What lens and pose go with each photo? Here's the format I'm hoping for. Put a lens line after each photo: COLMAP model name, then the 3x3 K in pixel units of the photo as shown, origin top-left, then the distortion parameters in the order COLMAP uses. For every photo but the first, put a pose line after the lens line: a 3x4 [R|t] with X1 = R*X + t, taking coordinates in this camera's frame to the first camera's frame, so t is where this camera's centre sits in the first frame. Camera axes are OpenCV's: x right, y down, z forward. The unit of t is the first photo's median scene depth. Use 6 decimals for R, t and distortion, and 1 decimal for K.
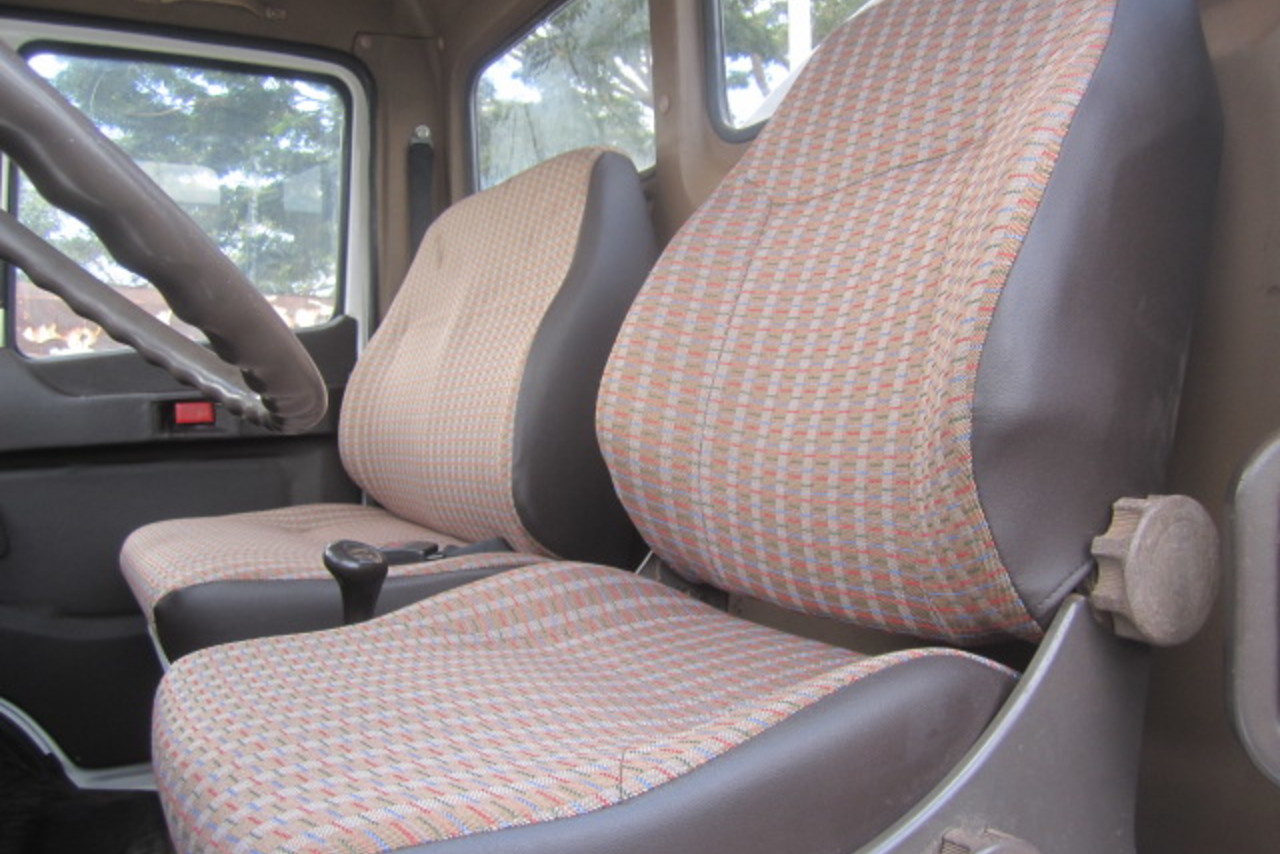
lens RADIAL K [[1041.7, 0, 640.0], [0, 1041.7, 427.0], [0, 0, 1]] dist [-0.004875, -0.001839]
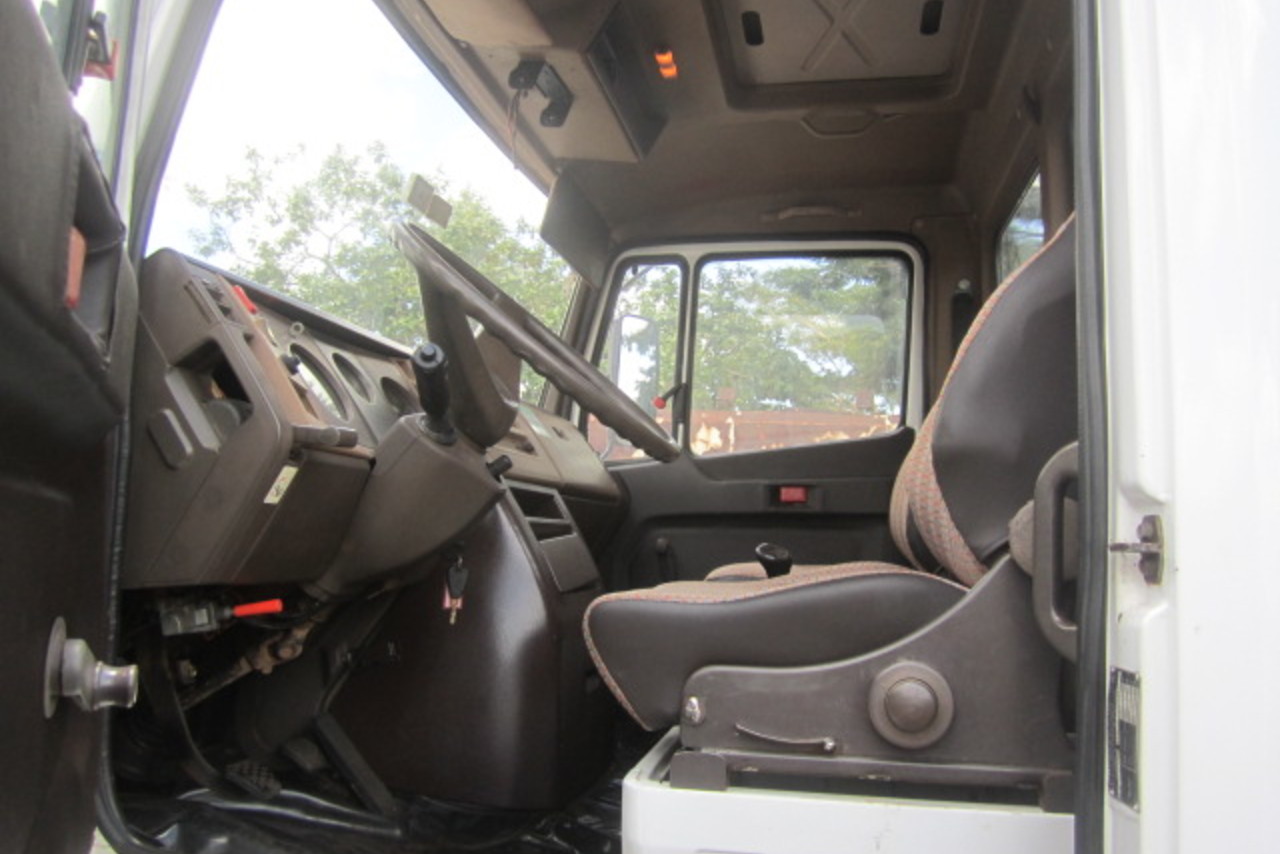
lens RADIAL K [[1041.7, 0, 640.0], [0, 1041.7, 427.0], [0, 0, 1]] dist [-0.004875, -0.001839]
pose [[0.868008, -0.018912, -0.496191, 0.087741], [-0.019993, 0.997133, -0.072979, 0.002593], [0.496148, 0.073267, 0.865141, -0.338107]]
